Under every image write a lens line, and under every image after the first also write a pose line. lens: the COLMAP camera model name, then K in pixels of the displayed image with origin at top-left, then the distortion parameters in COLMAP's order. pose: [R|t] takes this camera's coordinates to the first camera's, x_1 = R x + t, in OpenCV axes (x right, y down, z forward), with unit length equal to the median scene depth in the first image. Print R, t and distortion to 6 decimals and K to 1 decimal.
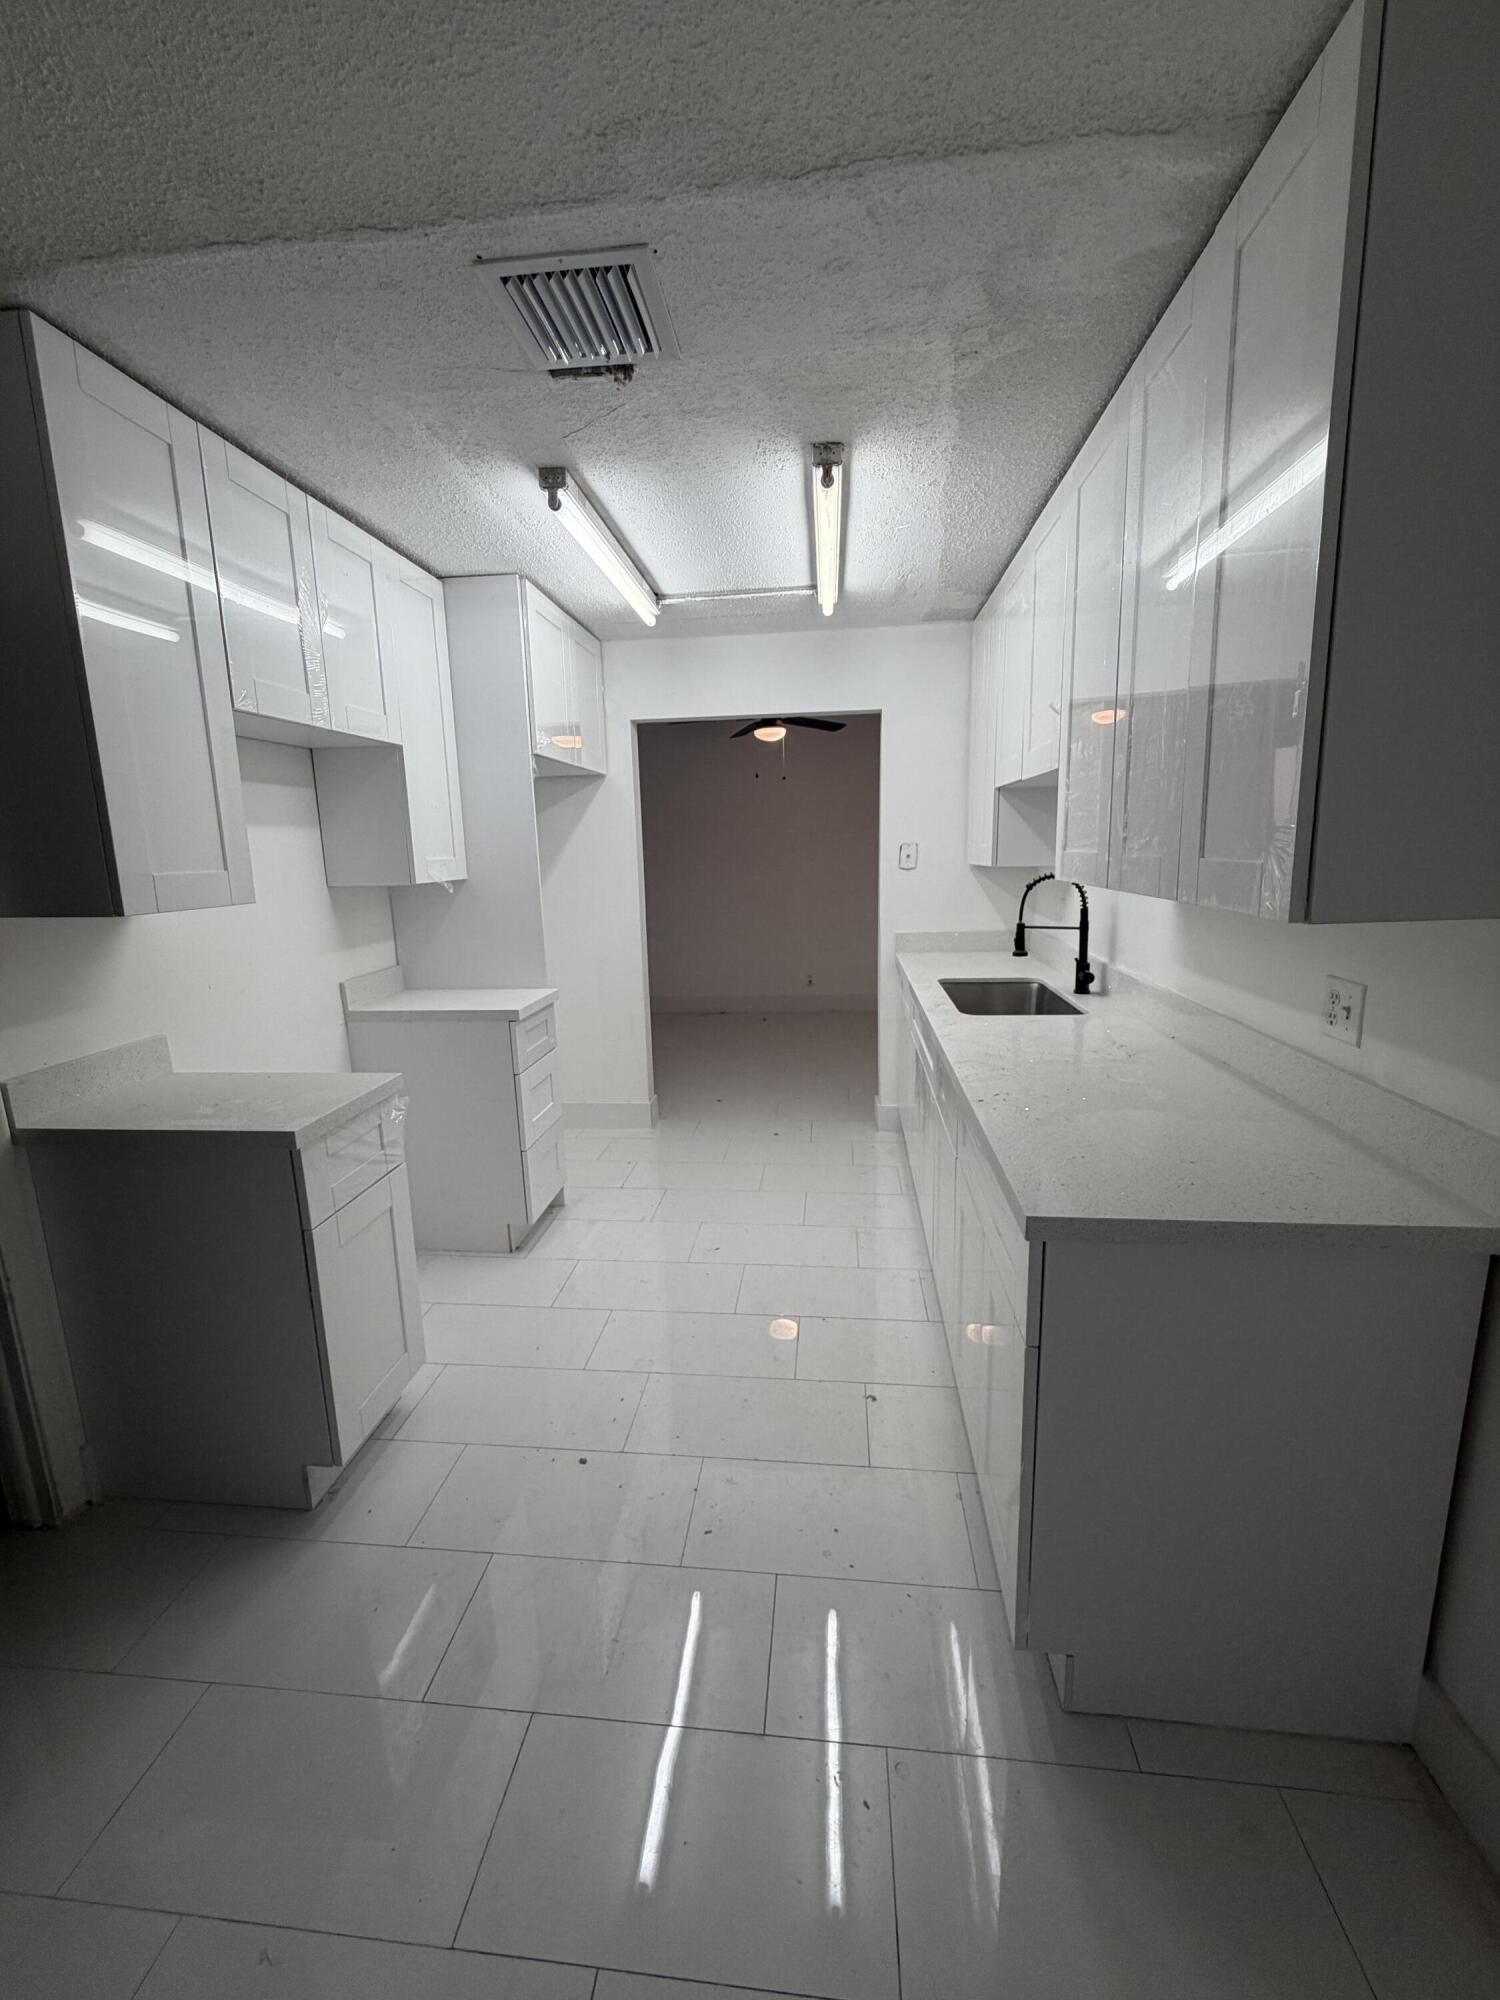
lens RADIAL K [[798.0, 0, 748.7], [0, 798.0, 994.8], [0, 0, 1]] dist [0.000098, 0.000385]
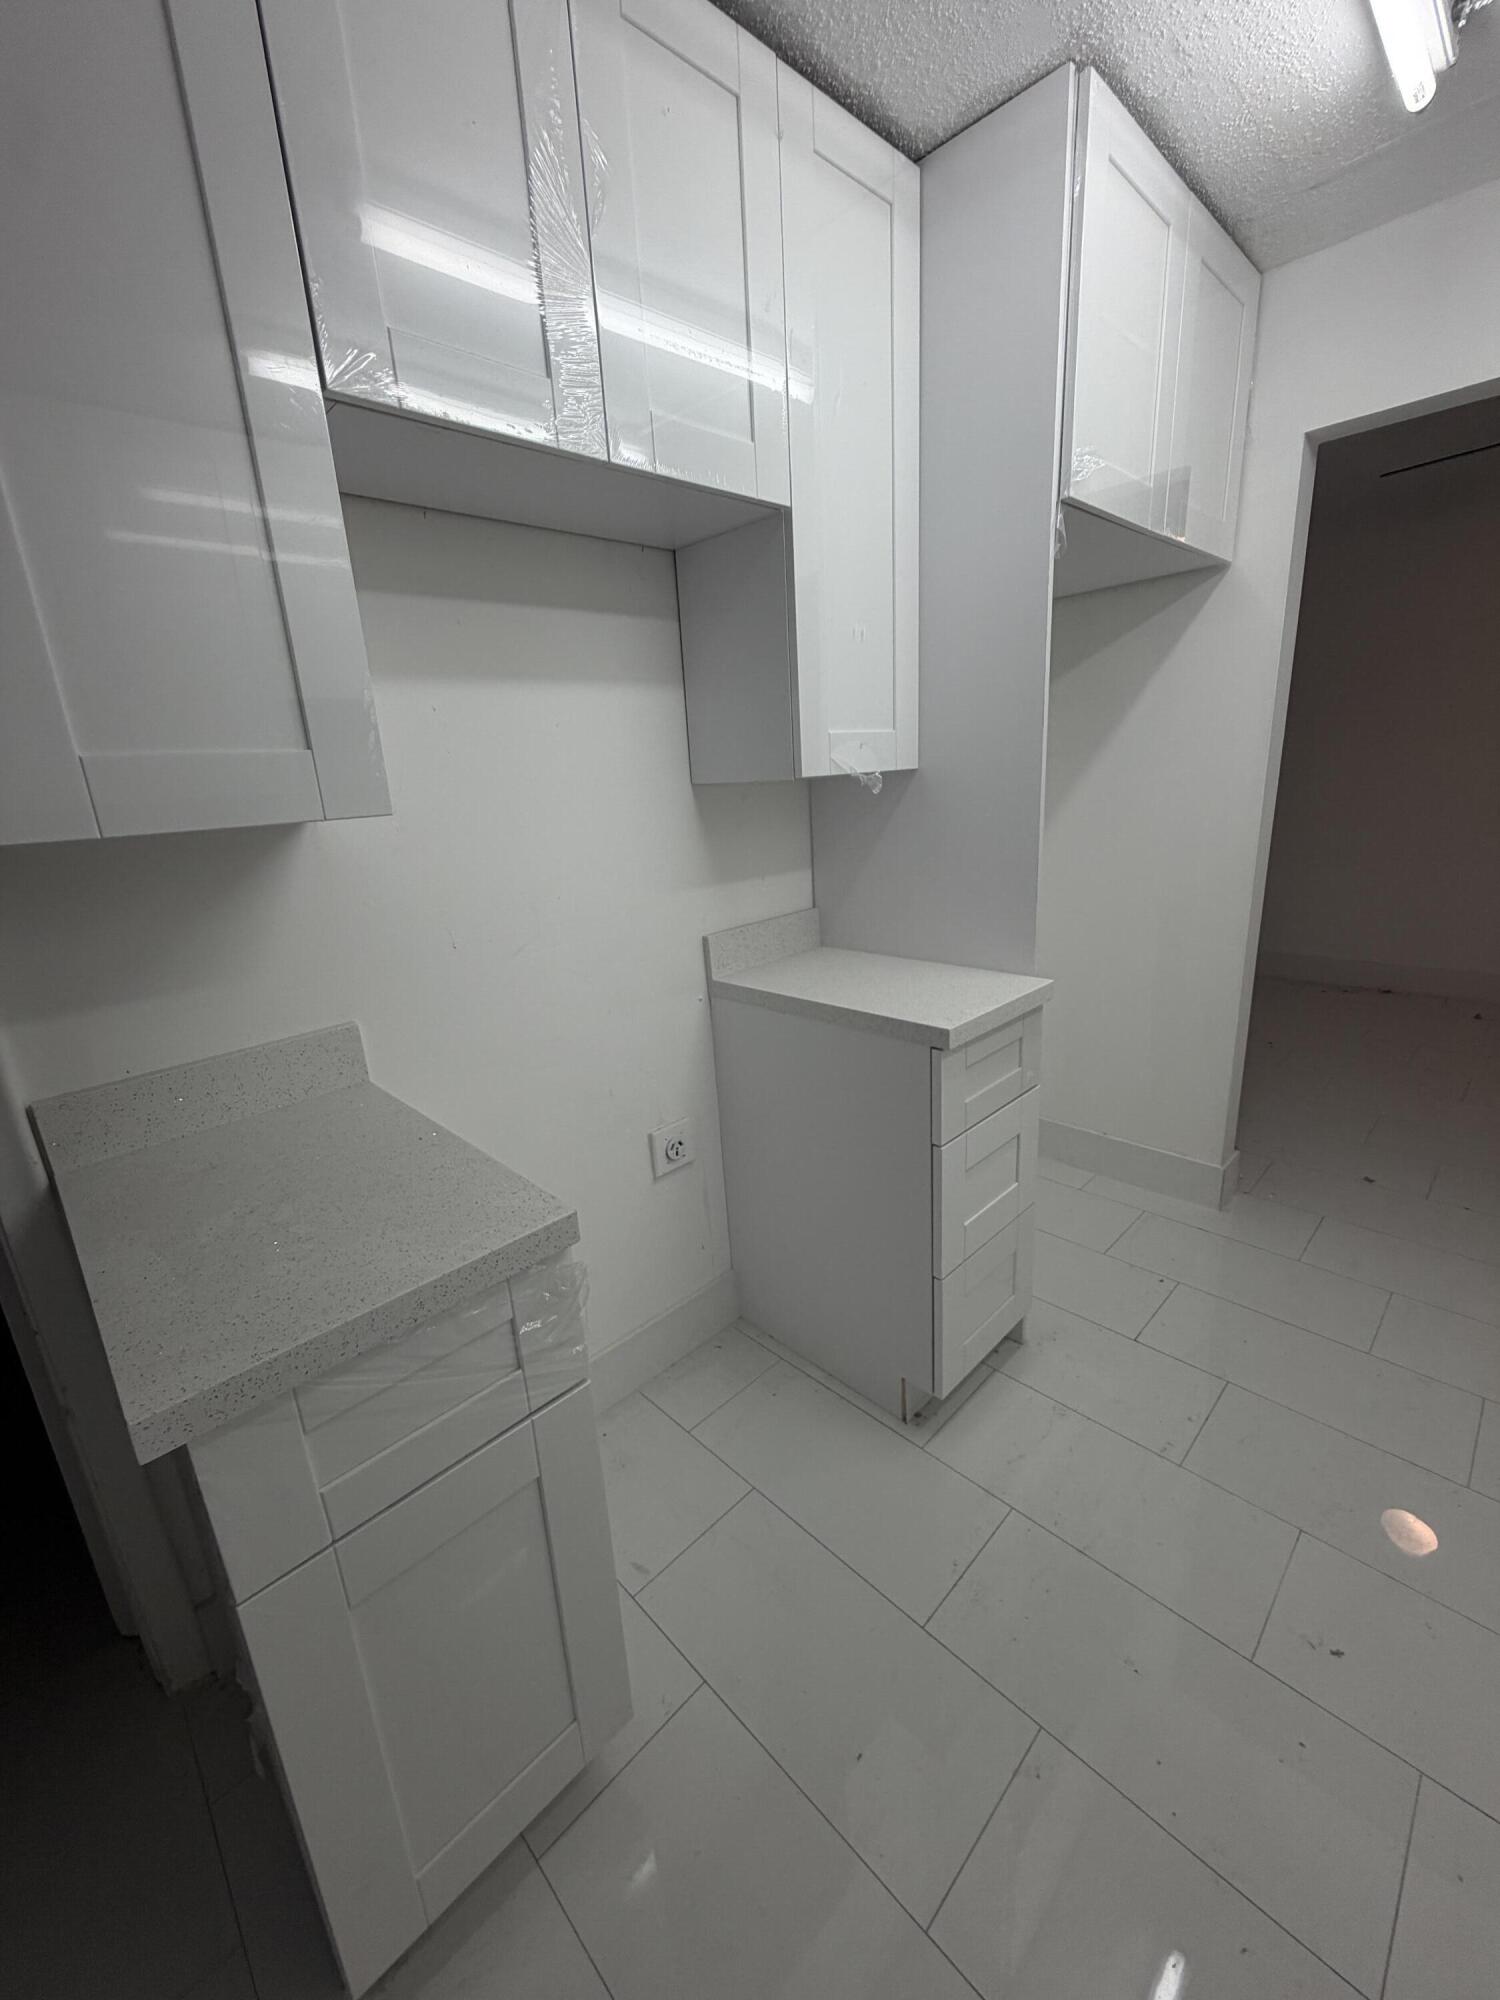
lens RADIAL K [[799.8, 0, 748.6], [0, 799.8, 997.4], [0, 0, 1]] dist [-0.002180, -0.000104]
pose [[0.770874, 0.155520, -0.617711, -0.073819], [-0.079496, 0.985645, 0.148946, -0.064594], [0.632008, -0.065713, 0.772171, 0.509733]]
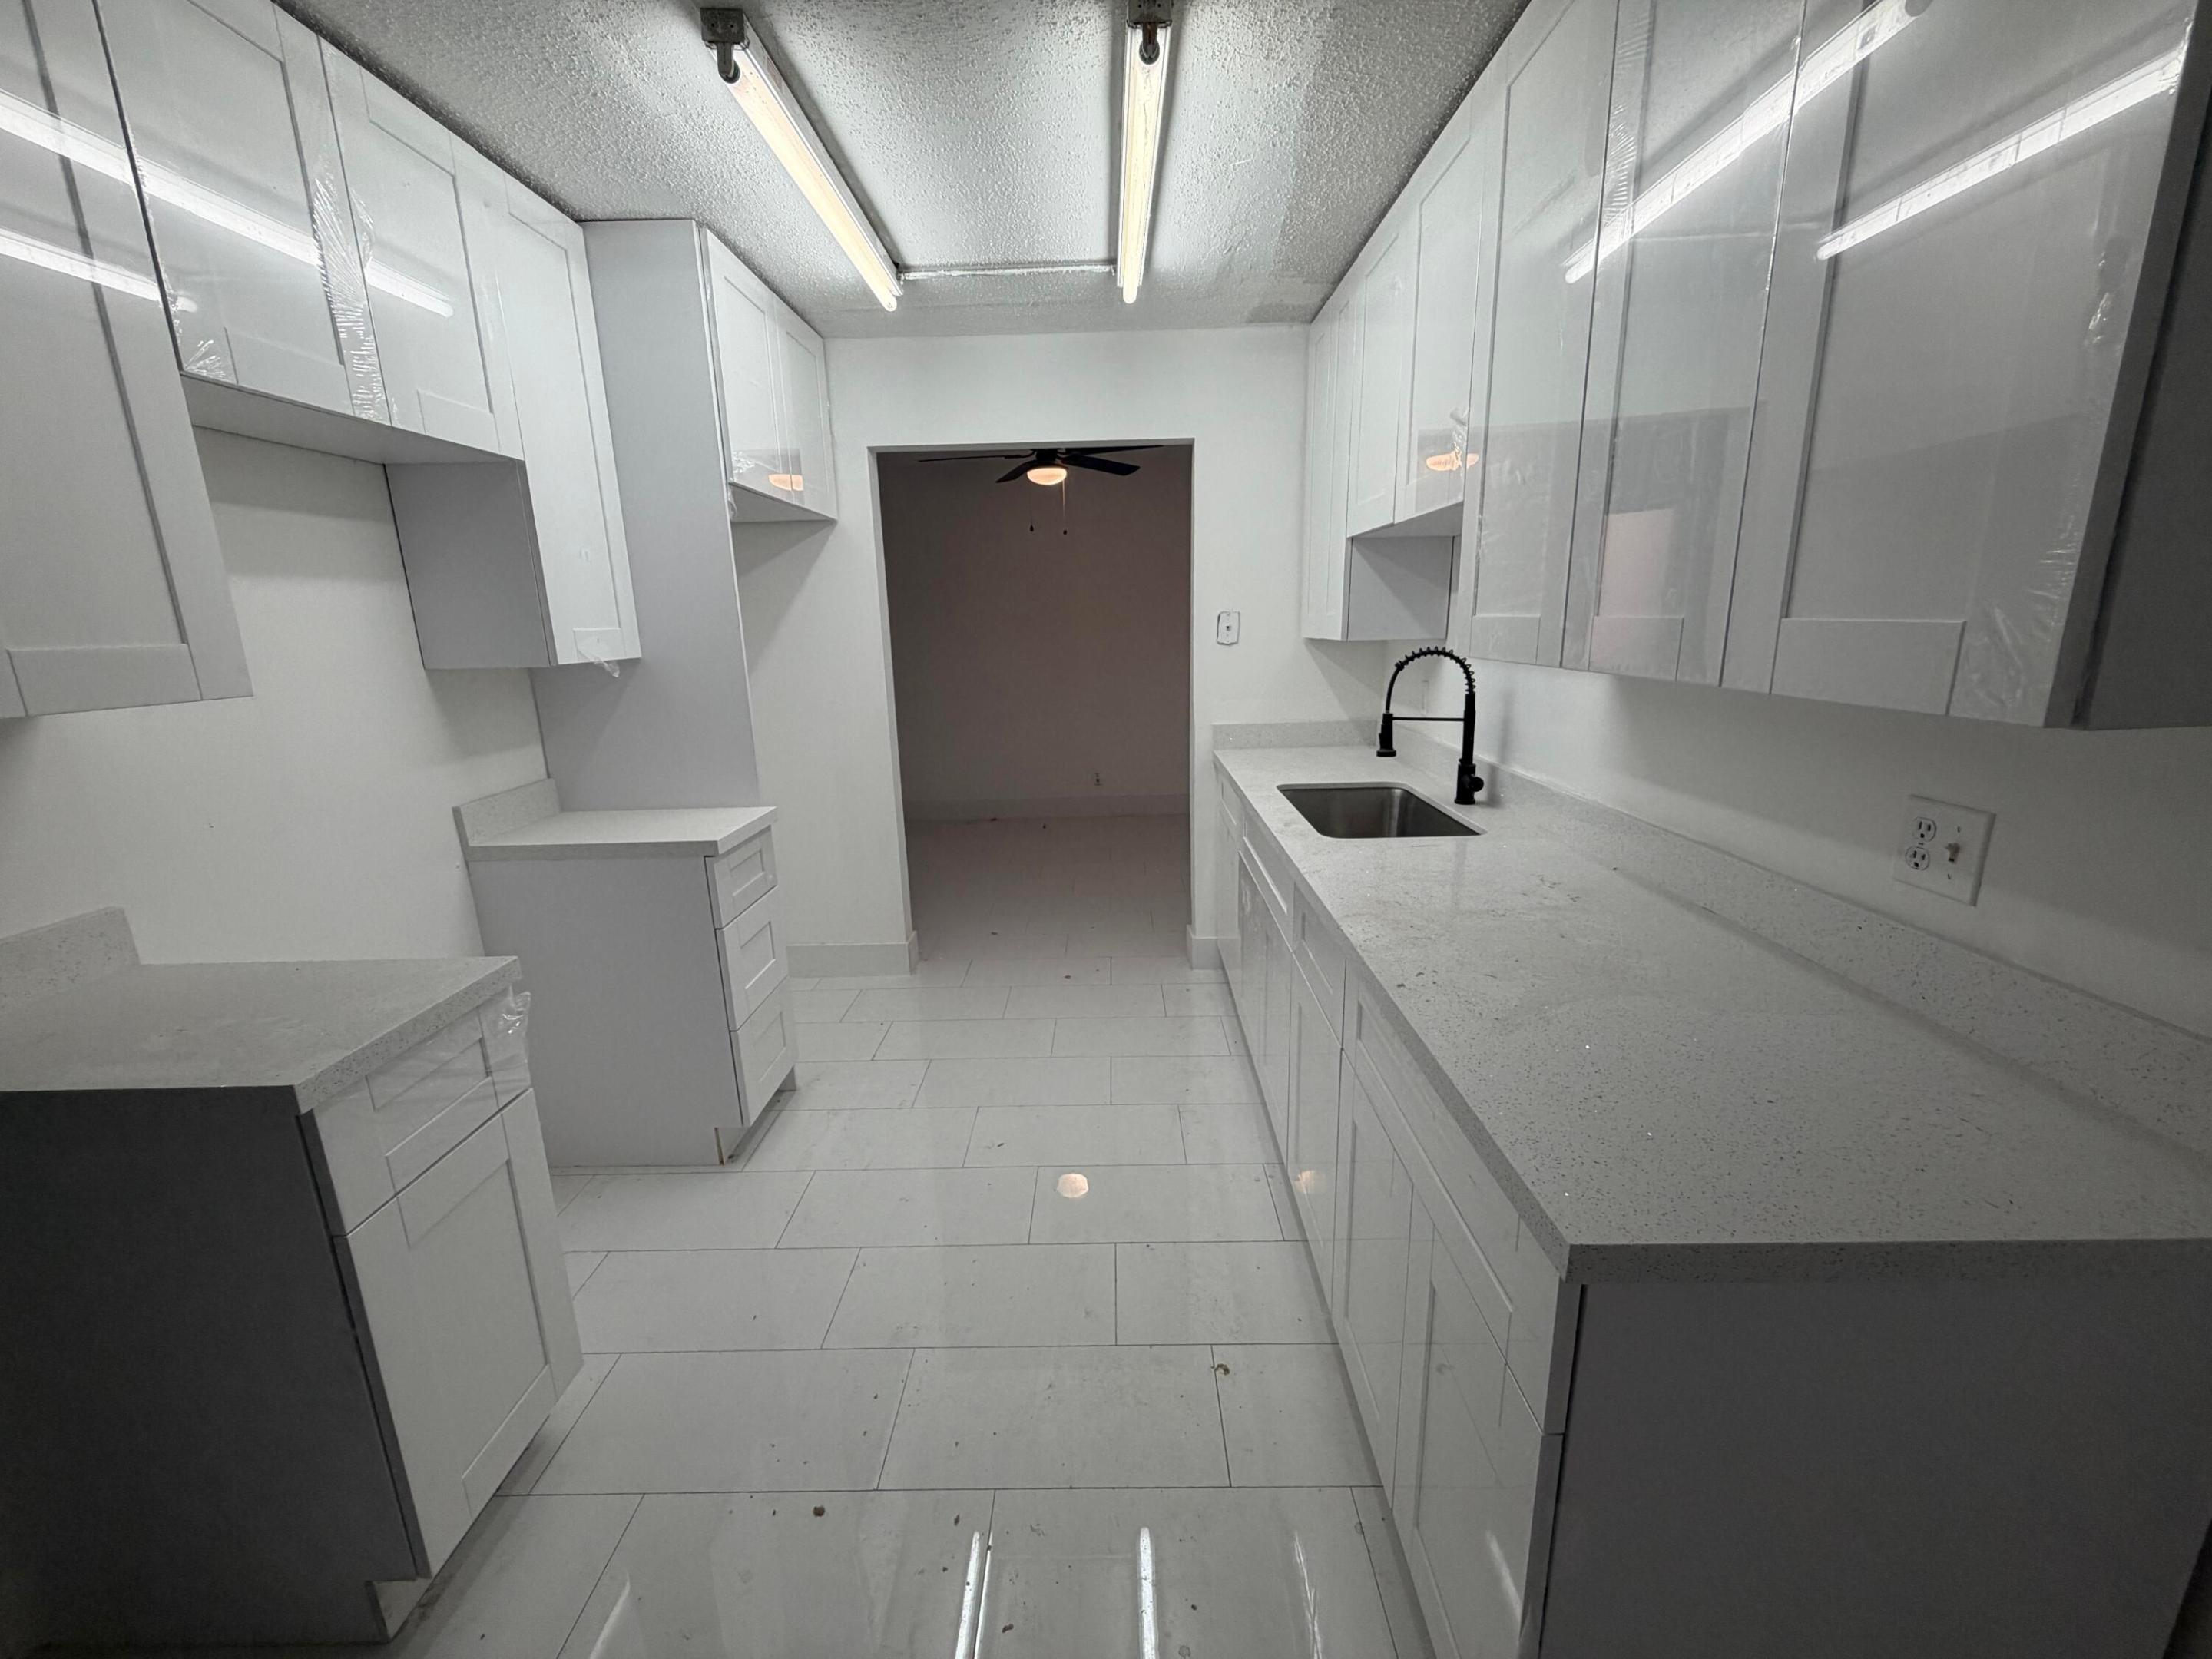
lens RADIAL K [[882.5, 0, 1101.5], [0, 882.5, 830.6], [0, 0, 1]] dist [0.000098, 0.000385]
pose [[0.995518, -0.020904, 0.092228, -0.016010], [0.016405, 0.998651, 0.049270, -0.022934], [-0.093134, -0.047536, 0.994518, 0.169342]]
